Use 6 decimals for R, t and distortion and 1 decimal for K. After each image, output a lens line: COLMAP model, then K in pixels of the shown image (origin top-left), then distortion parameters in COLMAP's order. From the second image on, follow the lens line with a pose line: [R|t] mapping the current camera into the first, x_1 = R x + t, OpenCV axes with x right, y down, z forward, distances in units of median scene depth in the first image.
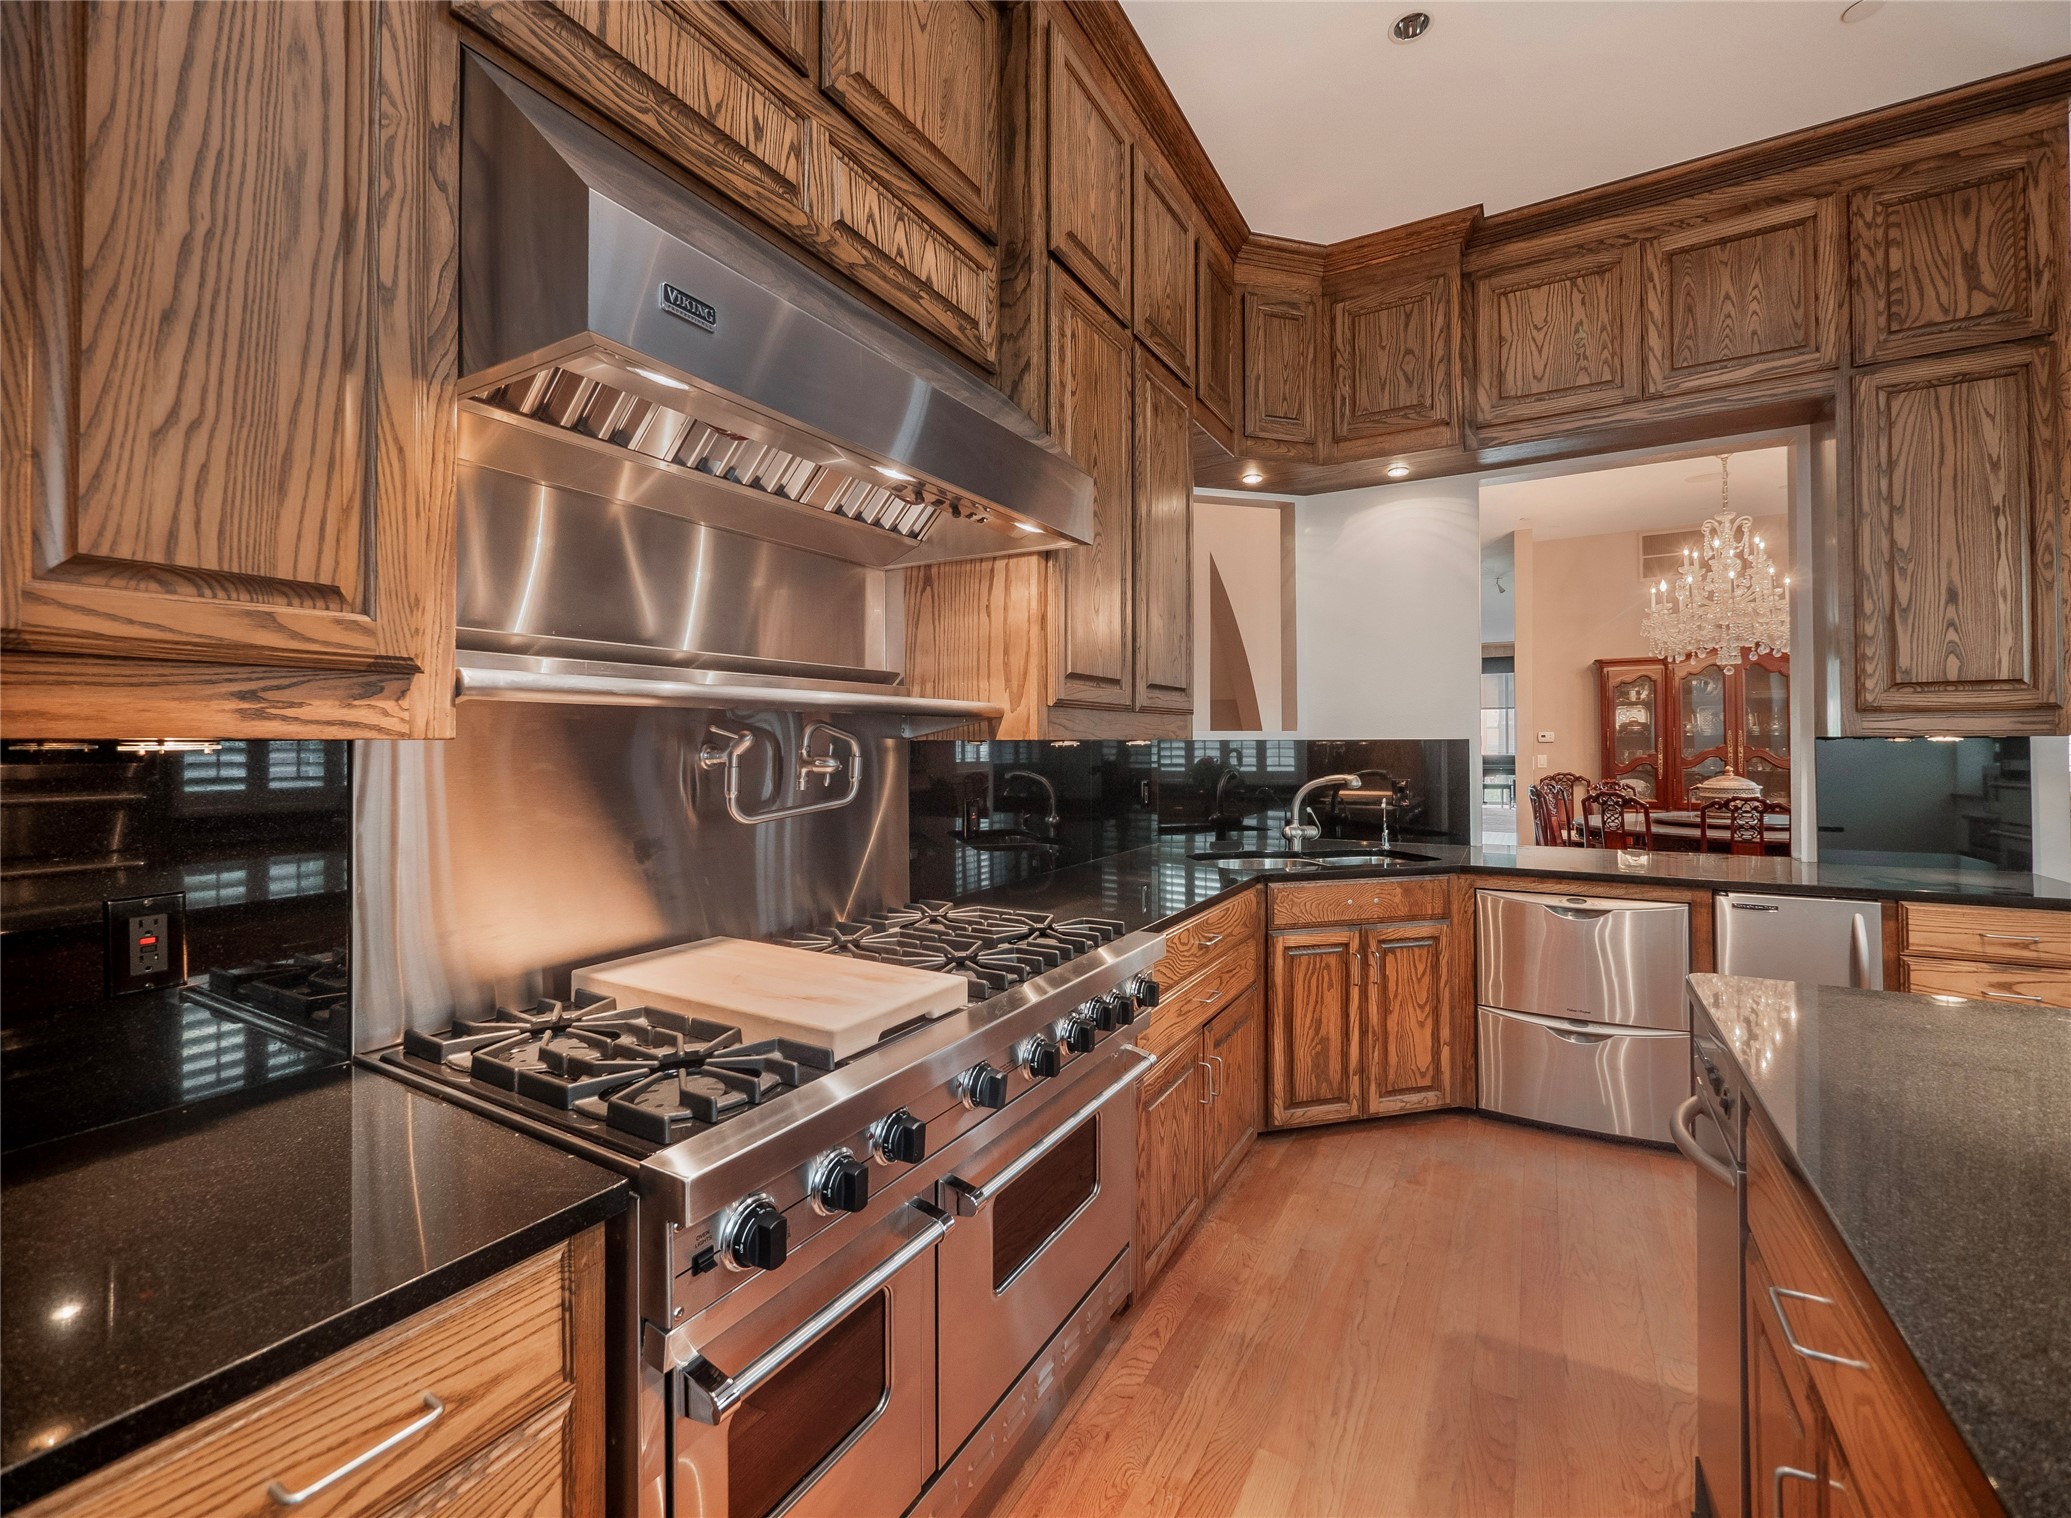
lens RADIAL K [[869.3, 0, 1033.5], [0, 869.3, 738.2], [0, 0, 1]] dist [-0.007665, 0.000499]
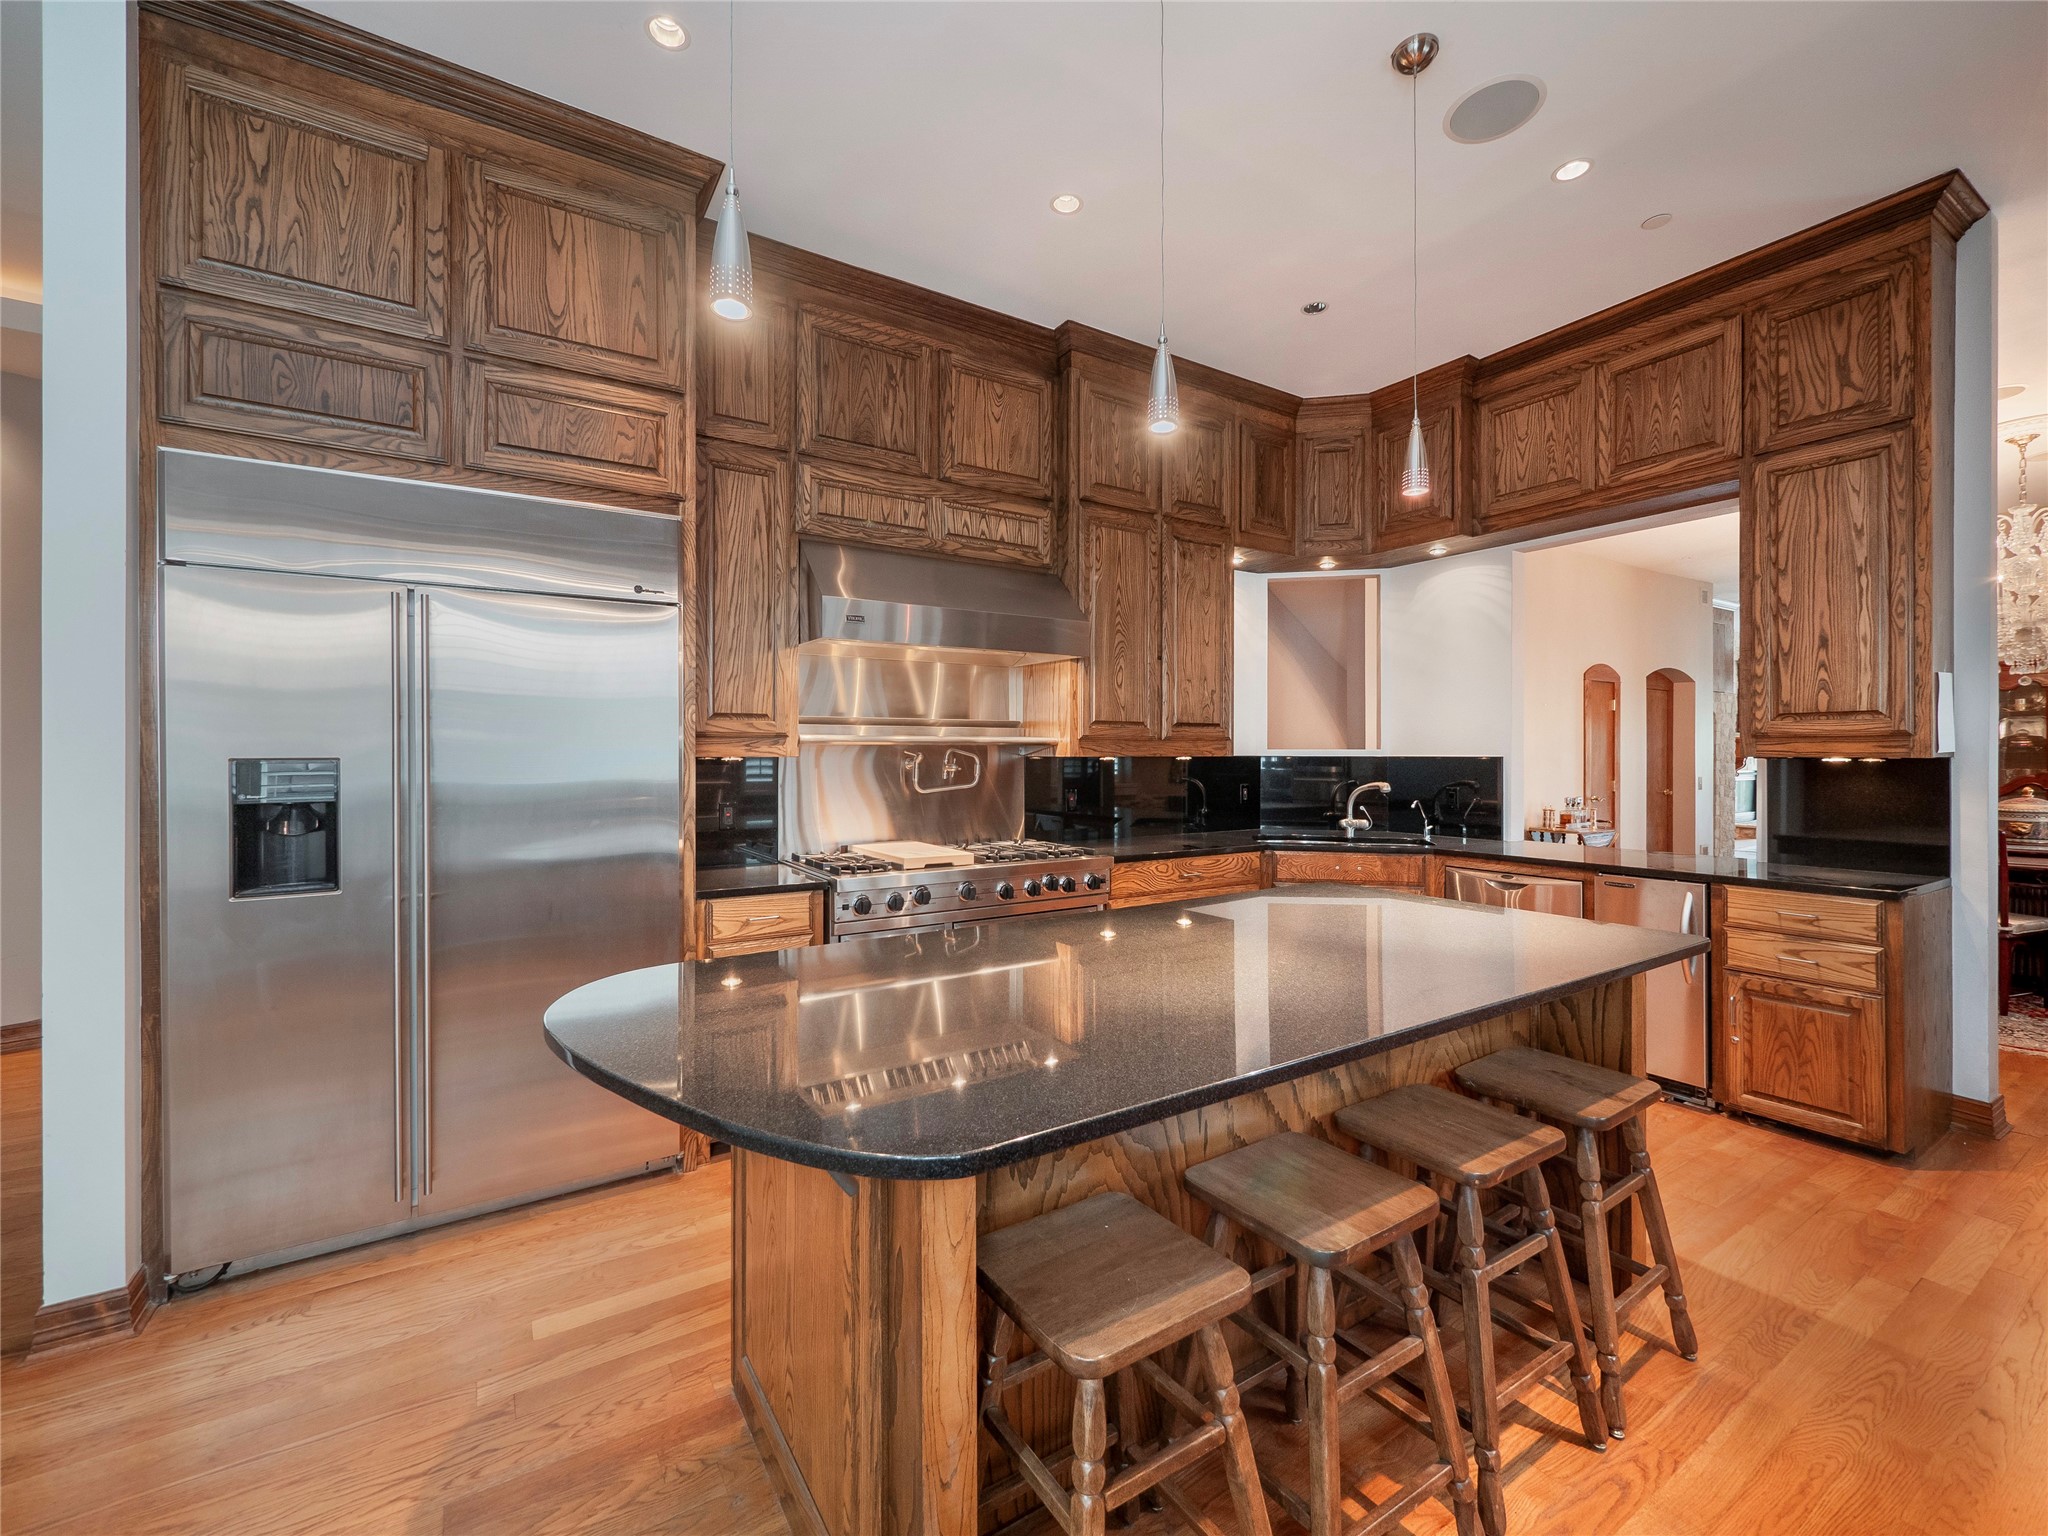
lens RADIAL K [[859.6, 0, 1025.8], [0, 859.6, 765.6], [0, 0, 1]] dist [-0.007665, 0.000499]
pose [[0.890979, 0.010706, -0.453917, 0.612138], [-0.001727, 0.999795, 0.020190, -0.013331], [0.454040, -0.017205, 0.890815, -0.583879]]
